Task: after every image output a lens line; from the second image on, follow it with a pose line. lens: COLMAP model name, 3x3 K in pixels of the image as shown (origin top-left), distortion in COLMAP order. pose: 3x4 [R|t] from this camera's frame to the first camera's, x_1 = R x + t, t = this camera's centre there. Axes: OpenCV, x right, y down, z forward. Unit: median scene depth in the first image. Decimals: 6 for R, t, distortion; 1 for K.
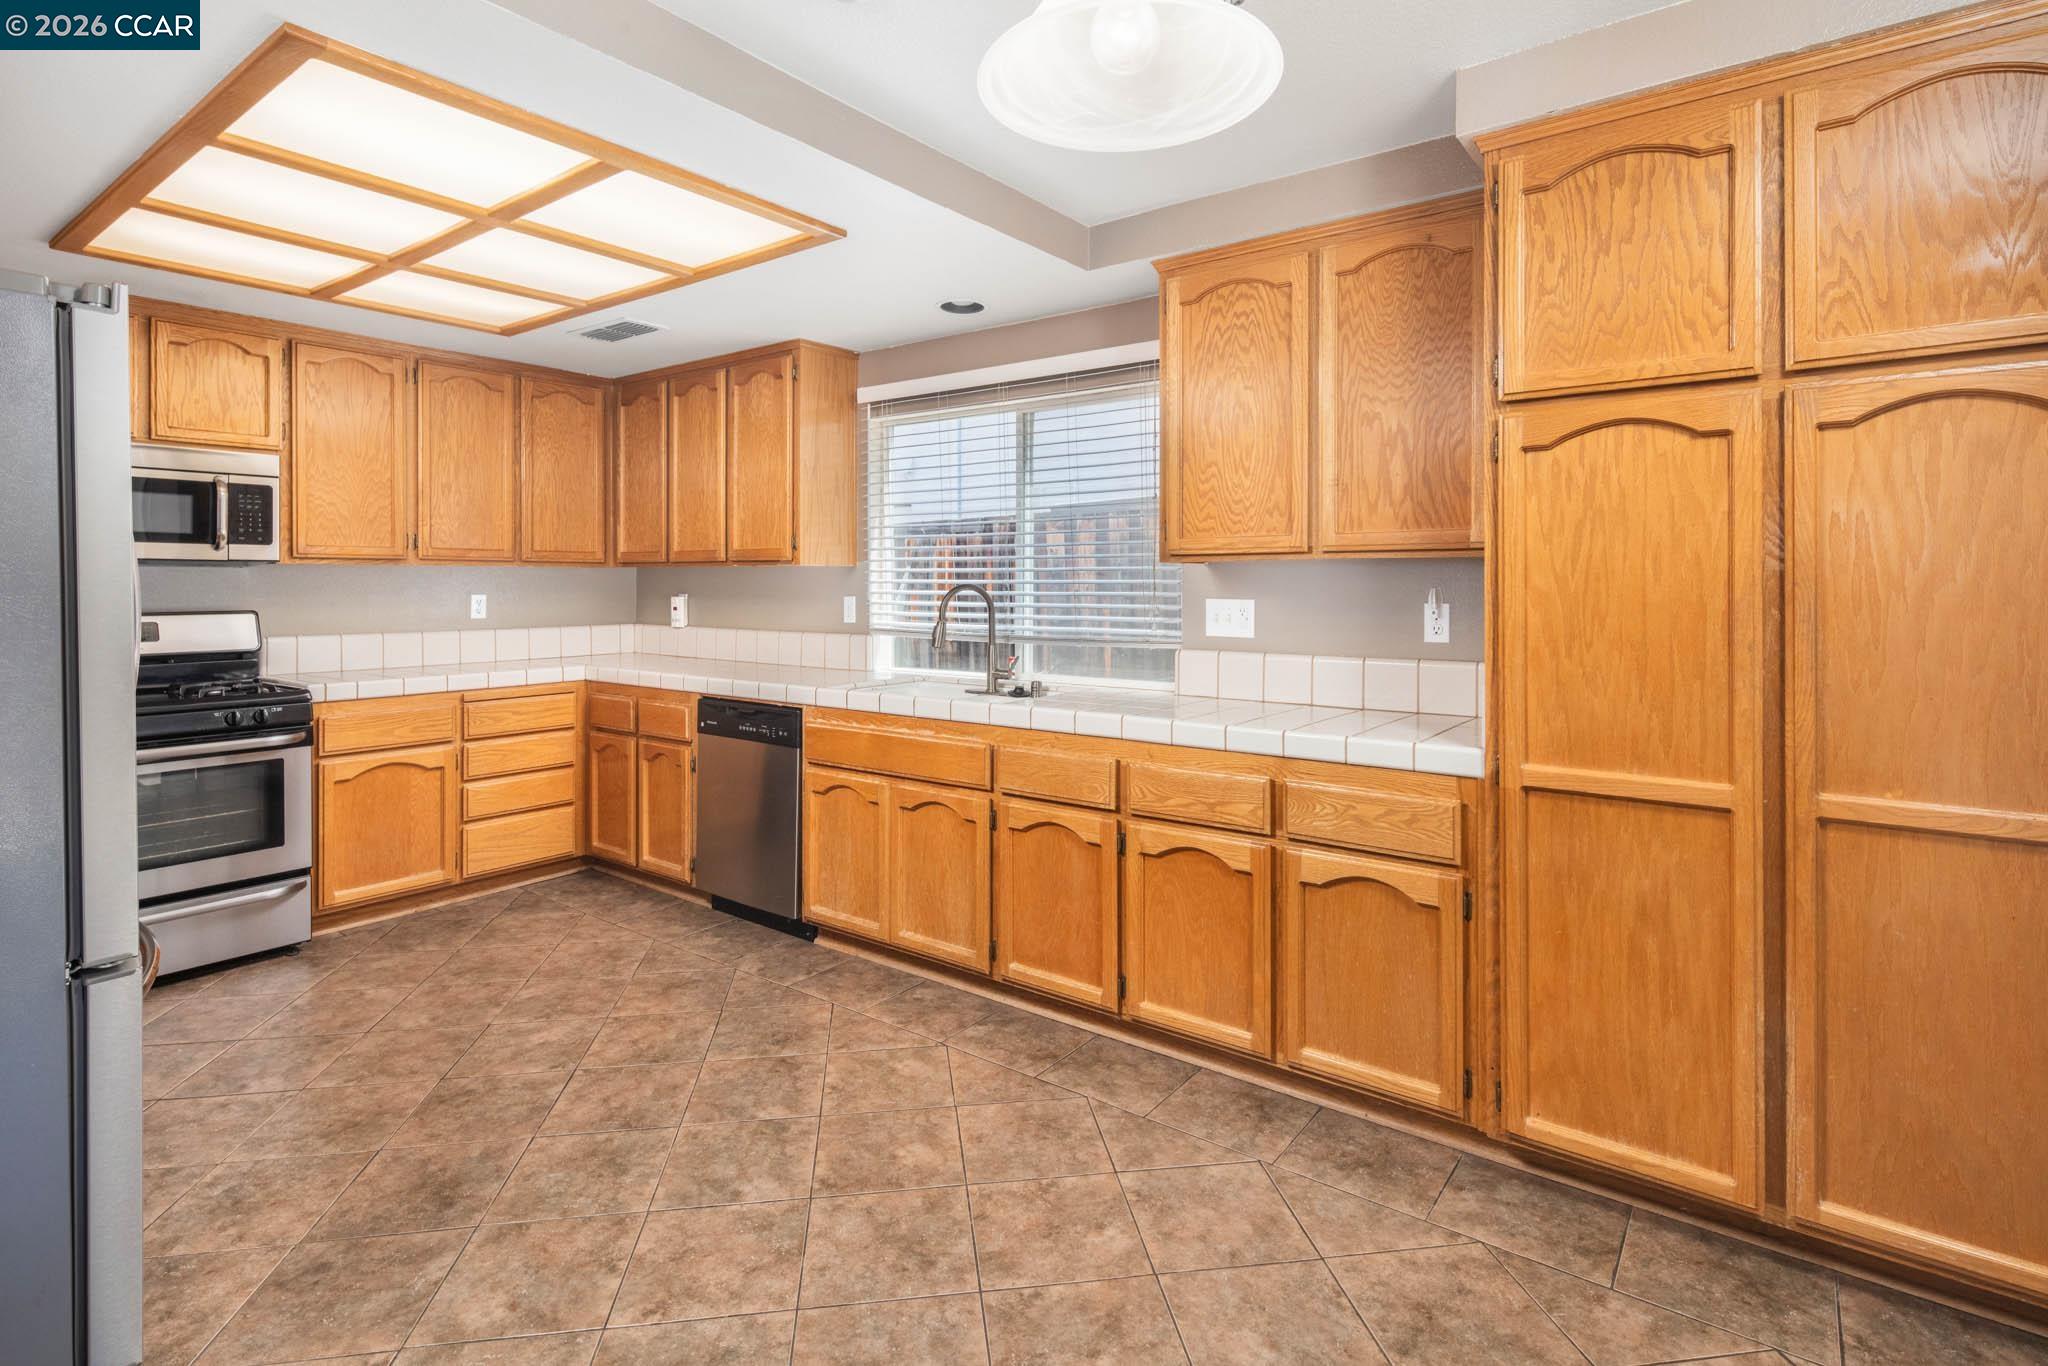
lens RADIAL K [[1004.1, 0, 1040.2], [0, 1004.1, 591.8], [0, 0, 1]] dist [0.009285, -0.003142]
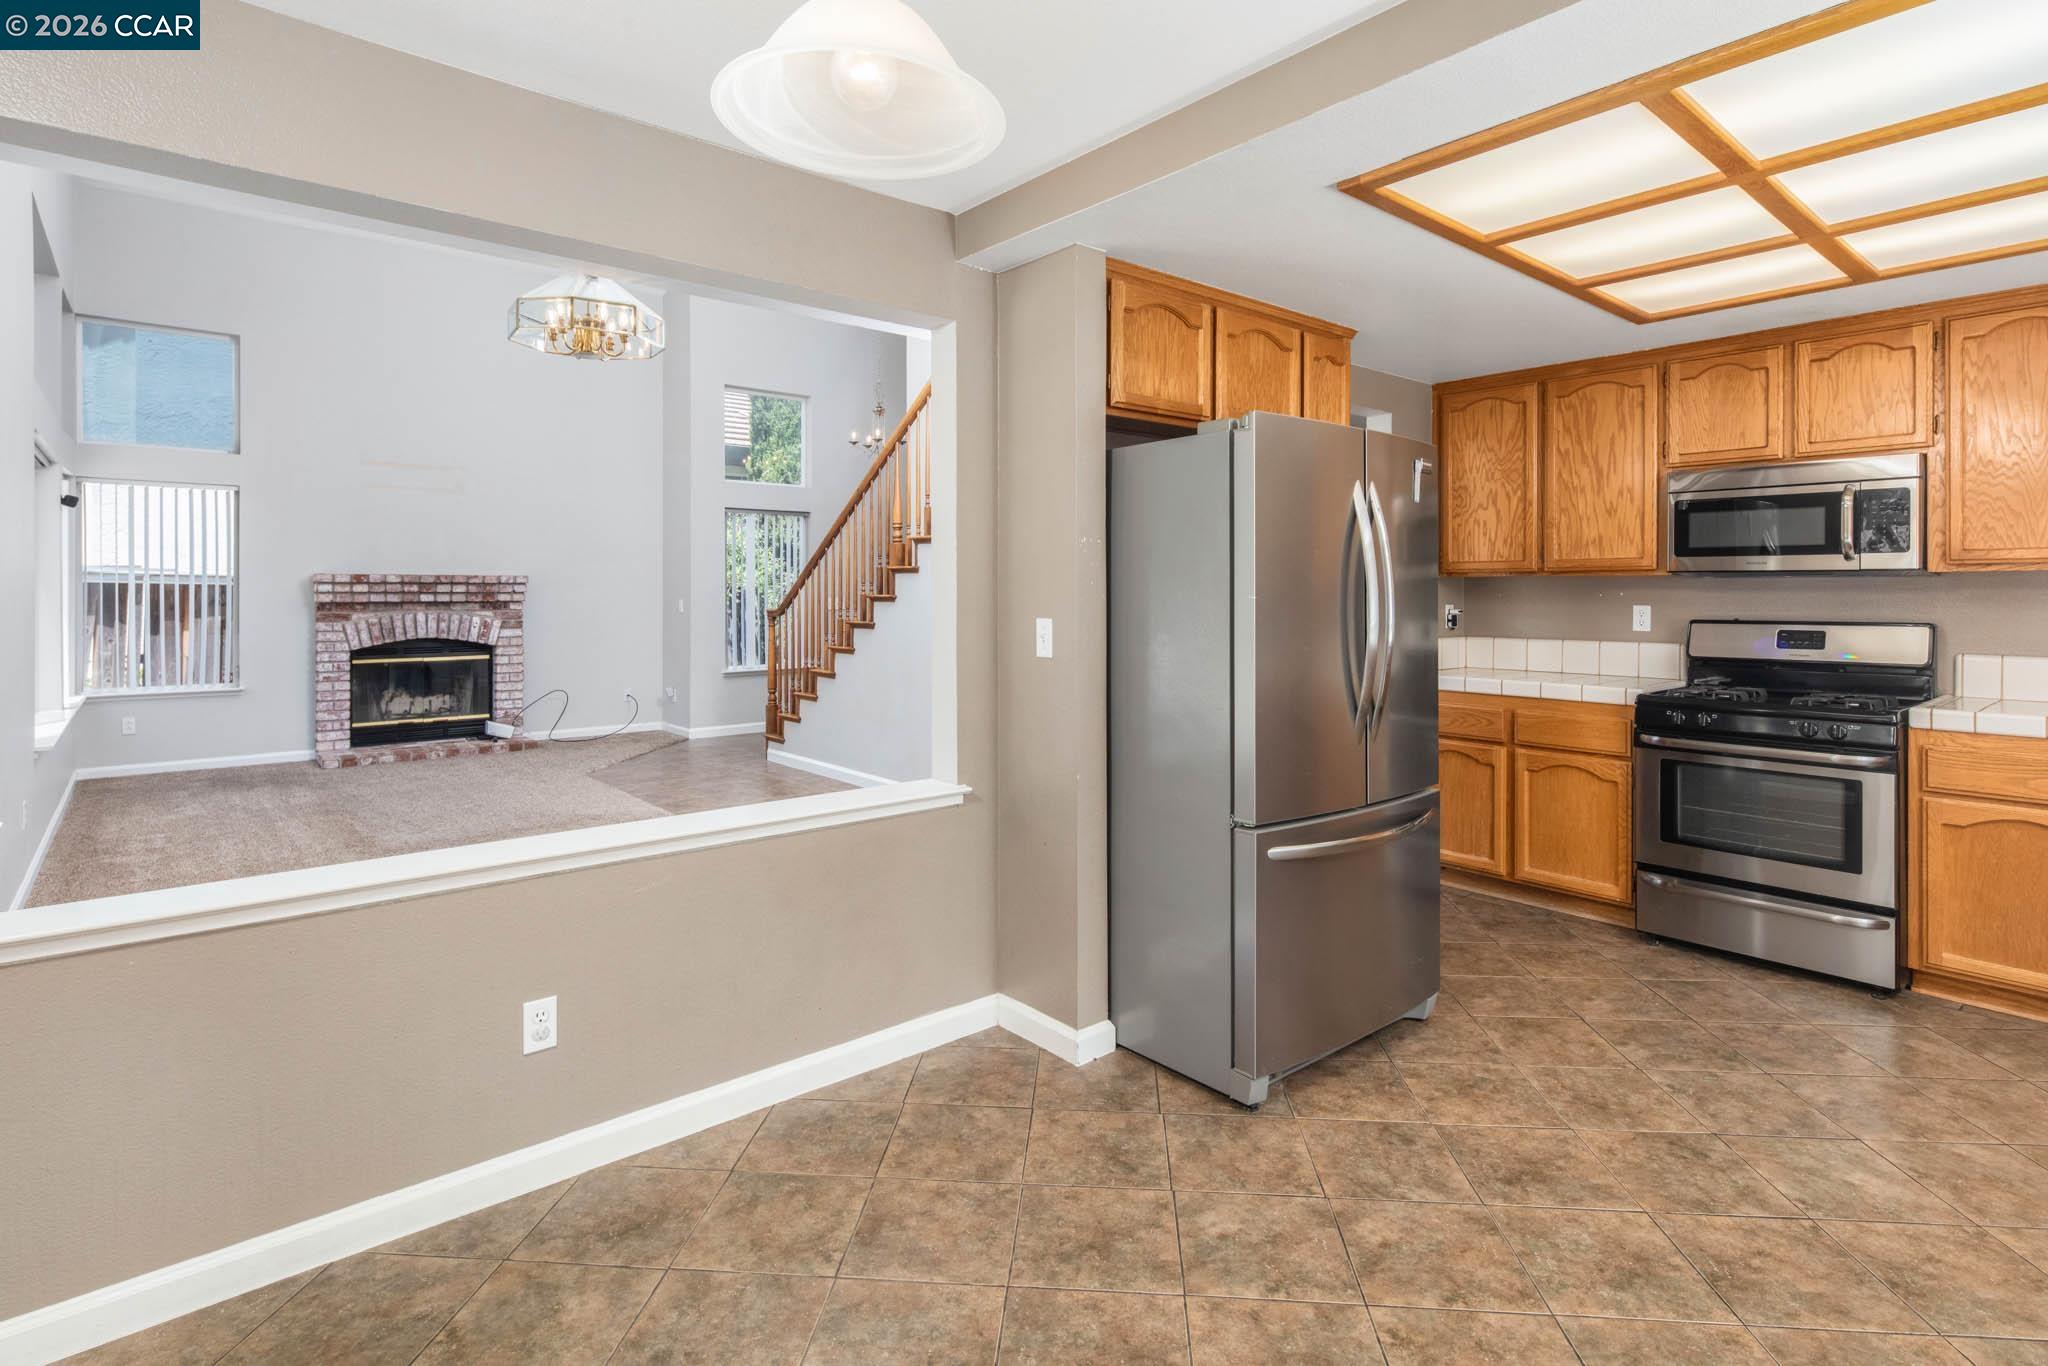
lens RADIAL K [[1004.1, 0, 1004.7], [0, 1004.1, 584.5], [0, 0, 1]] dist [0.009285, -0.003142]
pose [[-0.233013, -0.007767, -0.972443, 0.521318], [-0.008872, 0.999943, -0.005861, -0.006291], [0.972433, 0.007262, -0.233069, 0.670171]]
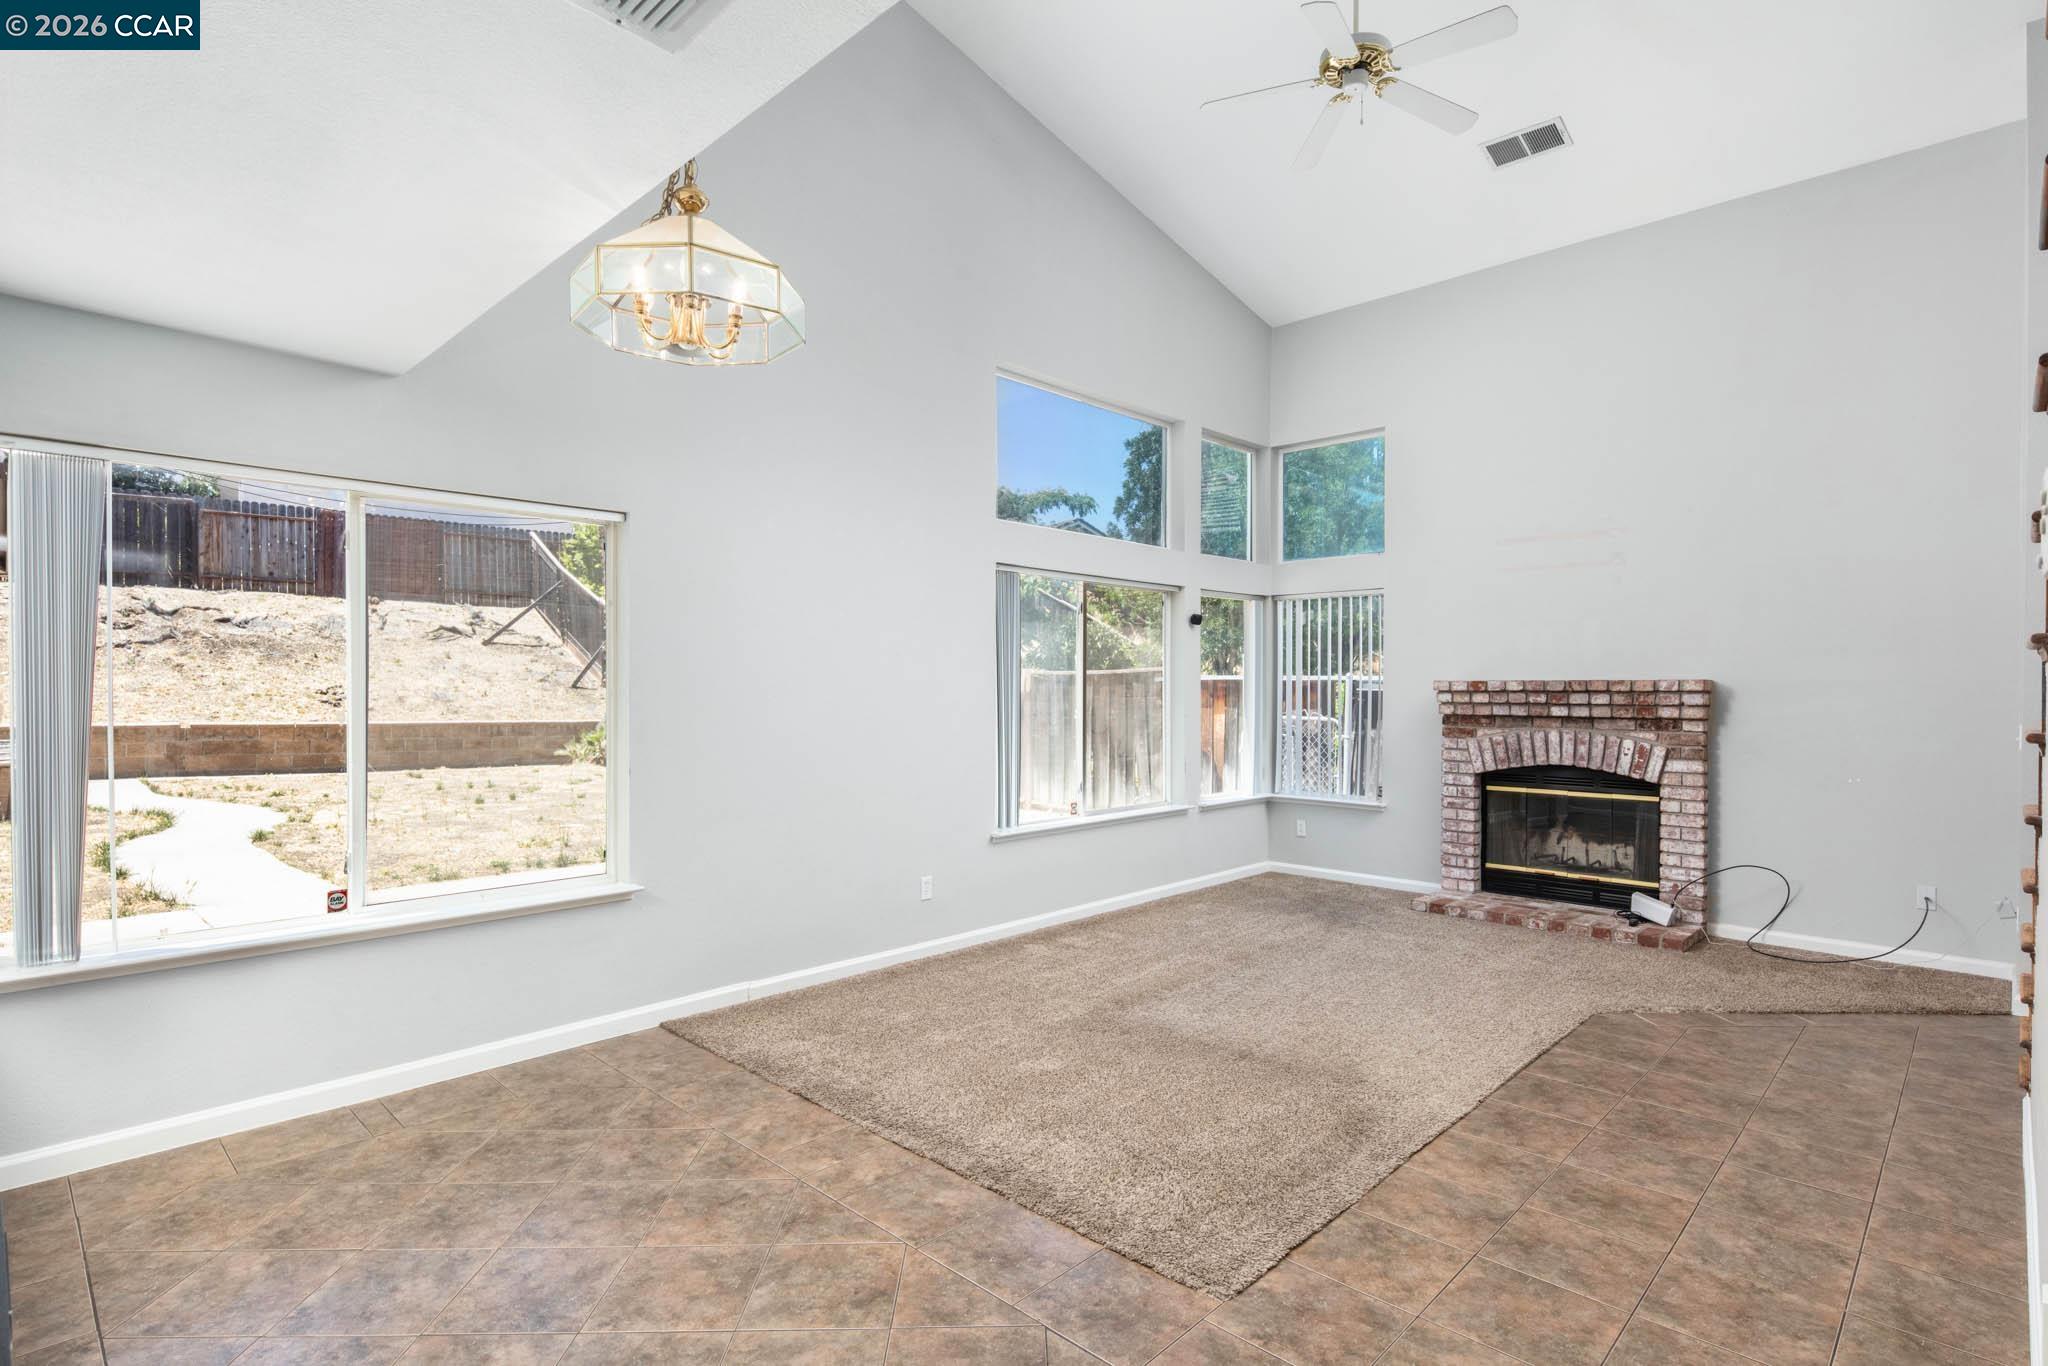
lens RADIAL K [[1004.1, 0, 1034.1], [0, 1004.1, 693.3], [0, 0, 1]] dist [0.009285, -0.003142]
pose [[-0.993347, -0.004348, 0.115079, -1.400512], [-0.003268, 0.999949, 0.009569, -0.030368], [-0.115115, 0.009129, -0.993310, 0.652455]]
